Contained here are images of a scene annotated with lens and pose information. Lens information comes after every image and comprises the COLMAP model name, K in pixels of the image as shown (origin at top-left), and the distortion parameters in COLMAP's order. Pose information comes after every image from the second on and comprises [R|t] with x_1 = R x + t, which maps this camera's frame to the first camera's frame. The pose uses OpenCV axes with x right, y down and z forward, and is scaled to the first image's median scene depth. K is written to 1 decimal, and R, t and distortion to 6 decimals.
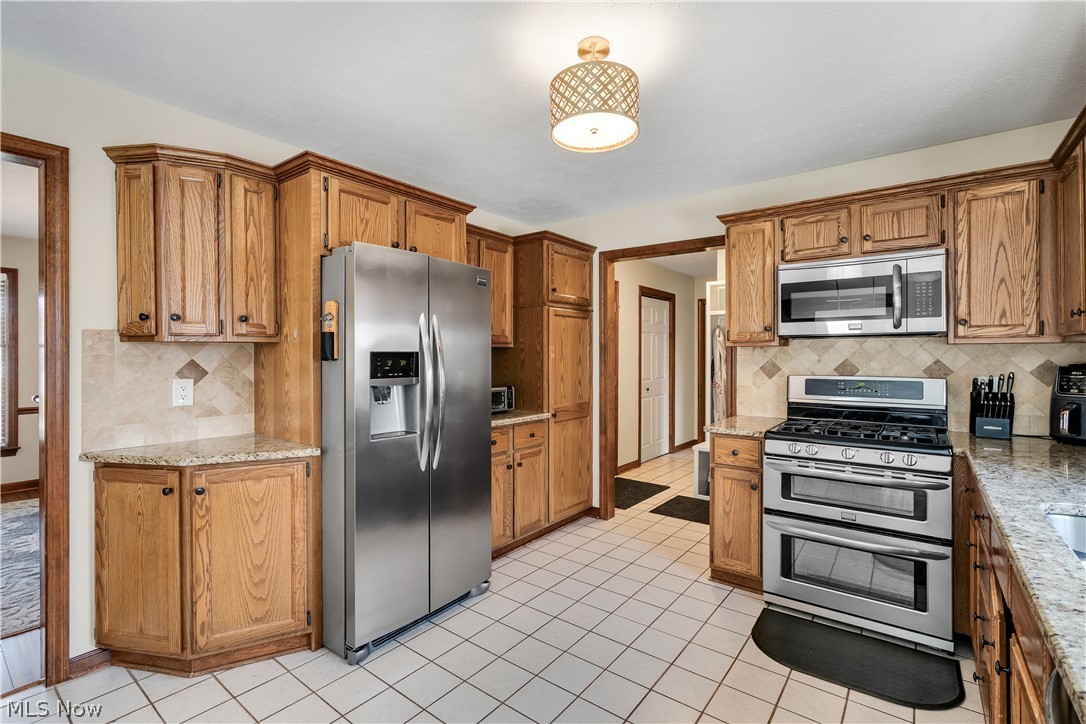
lens RADIAL K [[497.5, 0, 538.6], [0, 497.5, 355.2], [0, 0, 1]] dist [-0.002749, 0.001463]
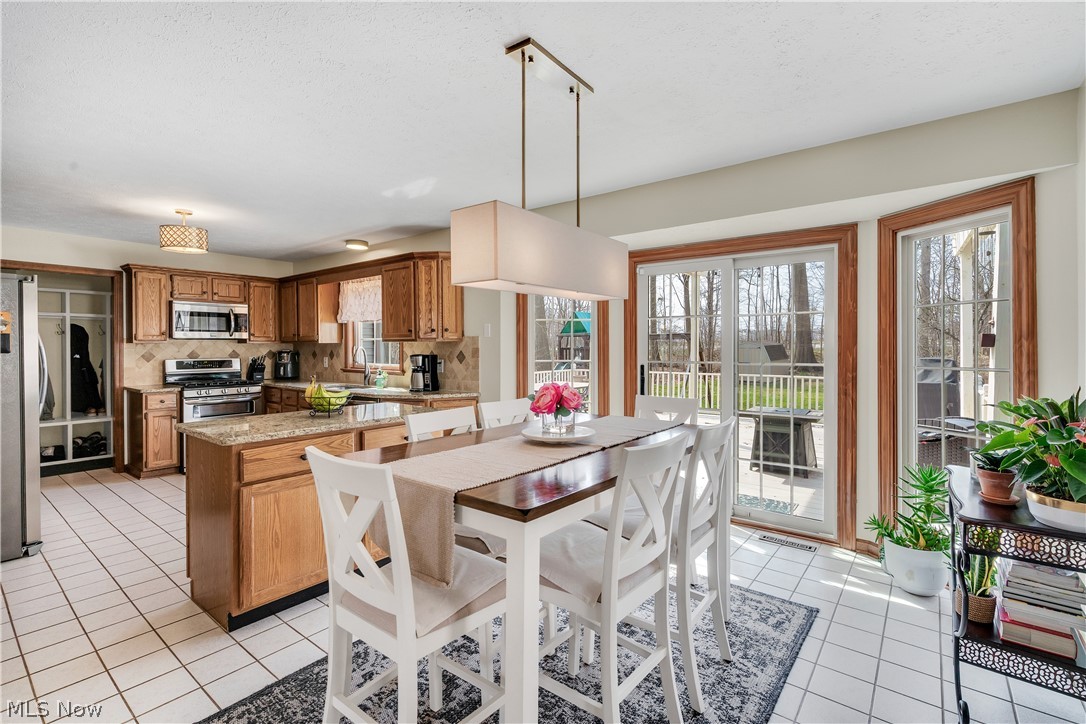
lens RADIAL K [[497.5, 0, 560.6], [0, 497.5, 351.1], [0, 0, 1]] dist [-0.002749, 0.001463]
pose [[-0.006070, -0.009109, 0.999940, -1.514302], [0.001346, 0.999958, 0.009117, -0.005905], [-0.999981, 0.001402, -0.006058, -0.483331]]
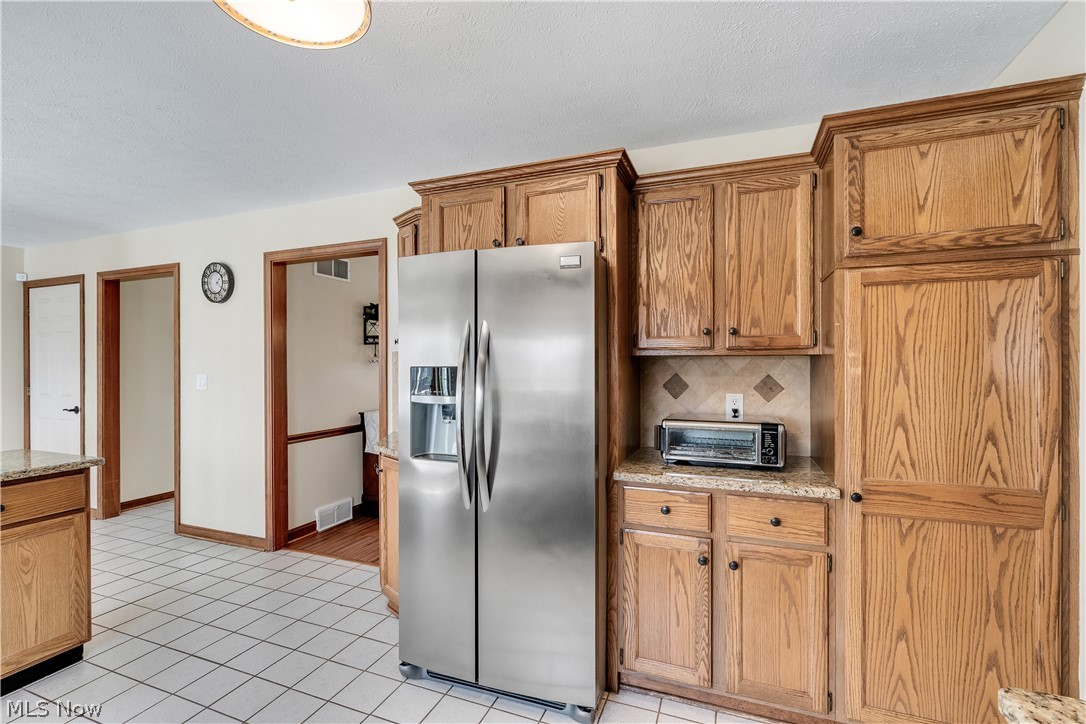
lens RADIAL K [[497.5, 0, 534.5], [0, 497.5, 365.2], [0, 0, 1]] dist [-0.002749, 0.001463]
pose [[0.279047, 0.003950, -0.960269, 0.532281], [0.005393, 0.999969, 0.005680, -0.012494], [0.960262, -0.006763, 0.279017, 0.766800]]
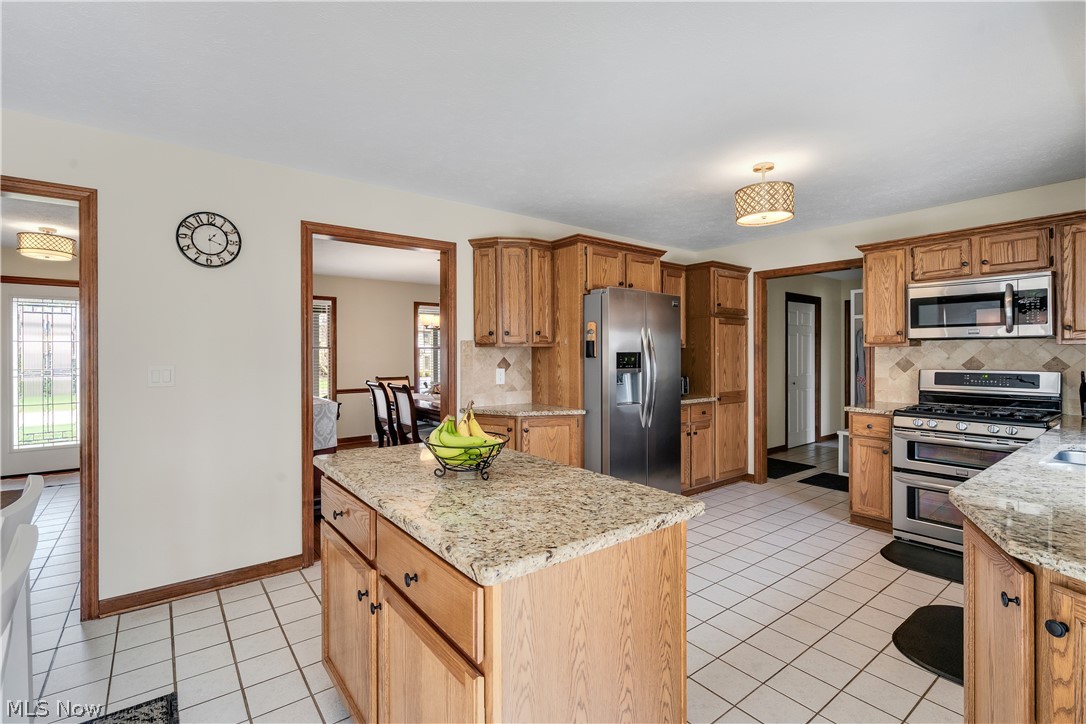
lens RADIAL K [[497.5, 0, 538.3], [0, 497.5, 353.7], [0, 0, 1]] dist [-0.002749, 0.001463]
pose [[0.968642, -0.002218, -0.248451, -0.141343], [0.002500, 0.999997, 0.000818, -0.003562], [0.248448, -0.001413, 0.968644, -0.537300]]
